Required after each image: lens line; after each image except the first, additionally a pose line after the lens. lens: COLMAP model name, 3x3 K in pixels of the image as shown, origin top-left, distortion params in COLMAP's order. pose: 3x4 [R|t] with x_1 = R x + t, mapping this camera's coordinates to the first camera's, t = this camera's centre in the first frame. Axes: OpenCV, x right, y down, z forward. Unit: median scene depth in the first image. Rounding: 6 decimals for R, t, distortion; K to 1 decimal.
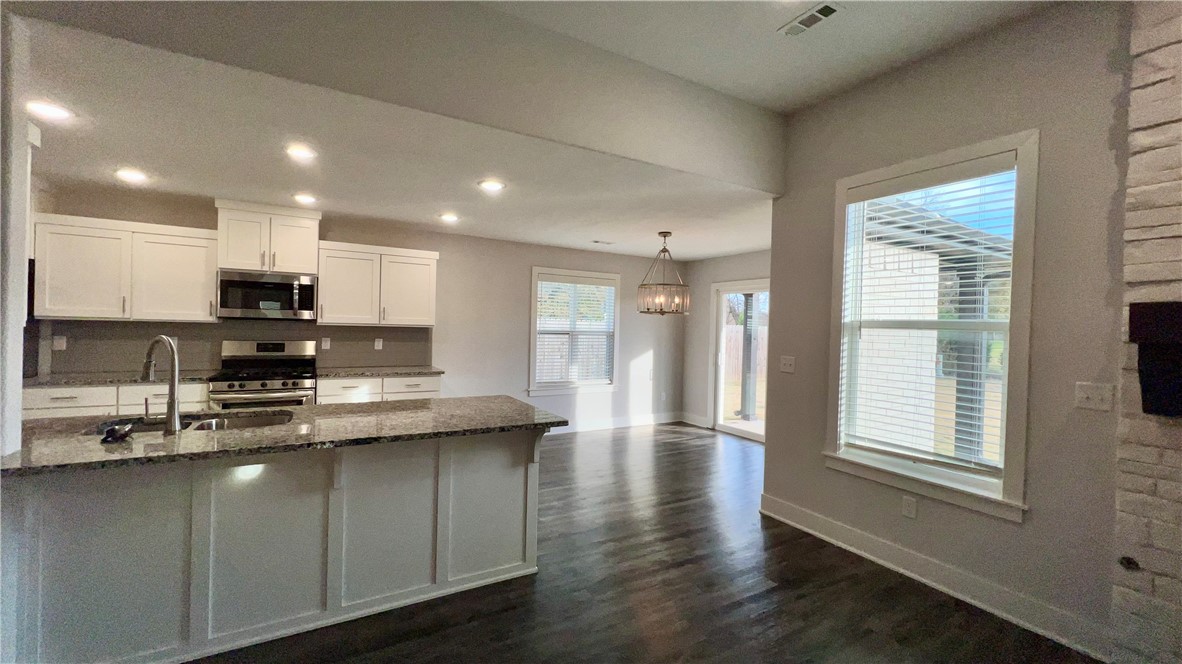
lens RADIAL K [[473.4, 0, 587.5], [0, 473.4, 330.0], [0, 0, 1]] dist [-0.001099, 0.000218]
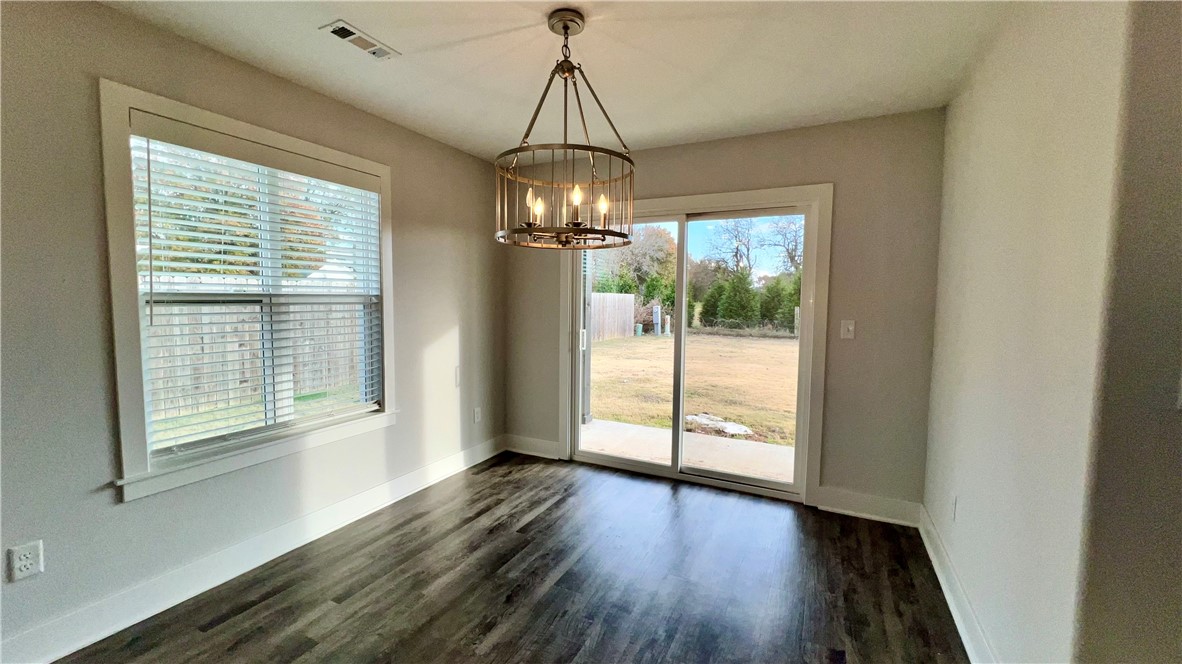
lens RADIAL K [[473.4, 0, 587.5], [0, 473.4, 330.0], [0, 0, 1]] dist [-0.001099, 0.000218]
pose [[0.837248, -0.052713, 0.544276, -0.036177], [0.015478, 0.997229, 0.072772, 0.009573], [-0.546604, -0.052504, 0.835744, 0.709304]]
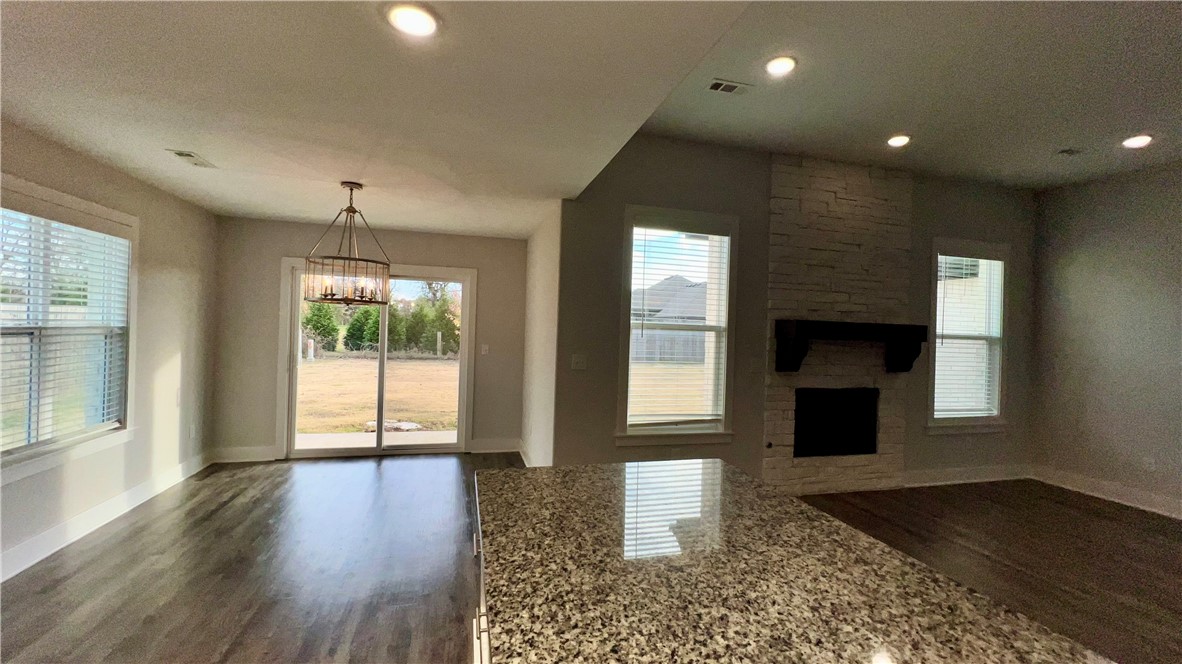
lens RADIAL K [[473.4, 0, 587.5], [0, 473.4, 330.0], [0, 0, 1]] dist [-0.001099, 0.000218]
pose [[0.257751, -0.019059, 0.966023, -0.431709], [-0.016214, 0.999579, 0.024047, -0.018475], [-0.966075, -0.021861, 0.257333, 0.519760]]
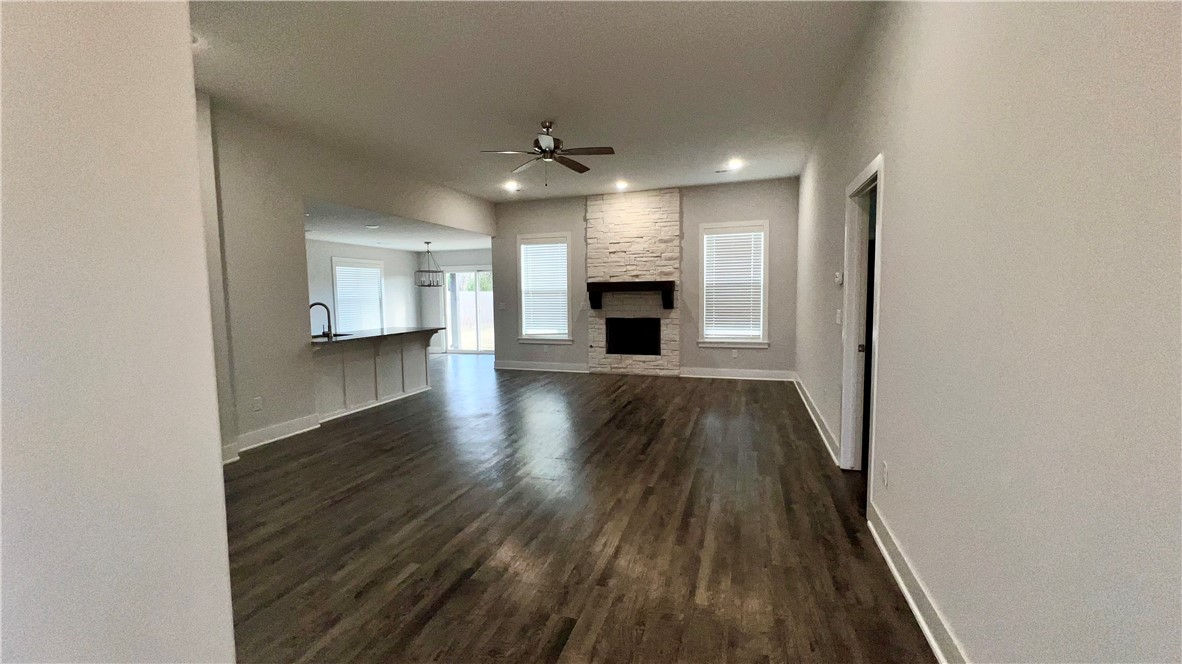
lens RADIAL K [[473.4, 0, 587.5], [0, 473.4, 330.0], [0, 0, 1]] dist [-0.001099, 0.000218]
pose [[0.750176, -0.090652, 0.654994, -0.638787], [0.040309, 0.994985, 0.091541, -0.008890], [-0.660008, -0.042270, 0.750068, -0.844923]]
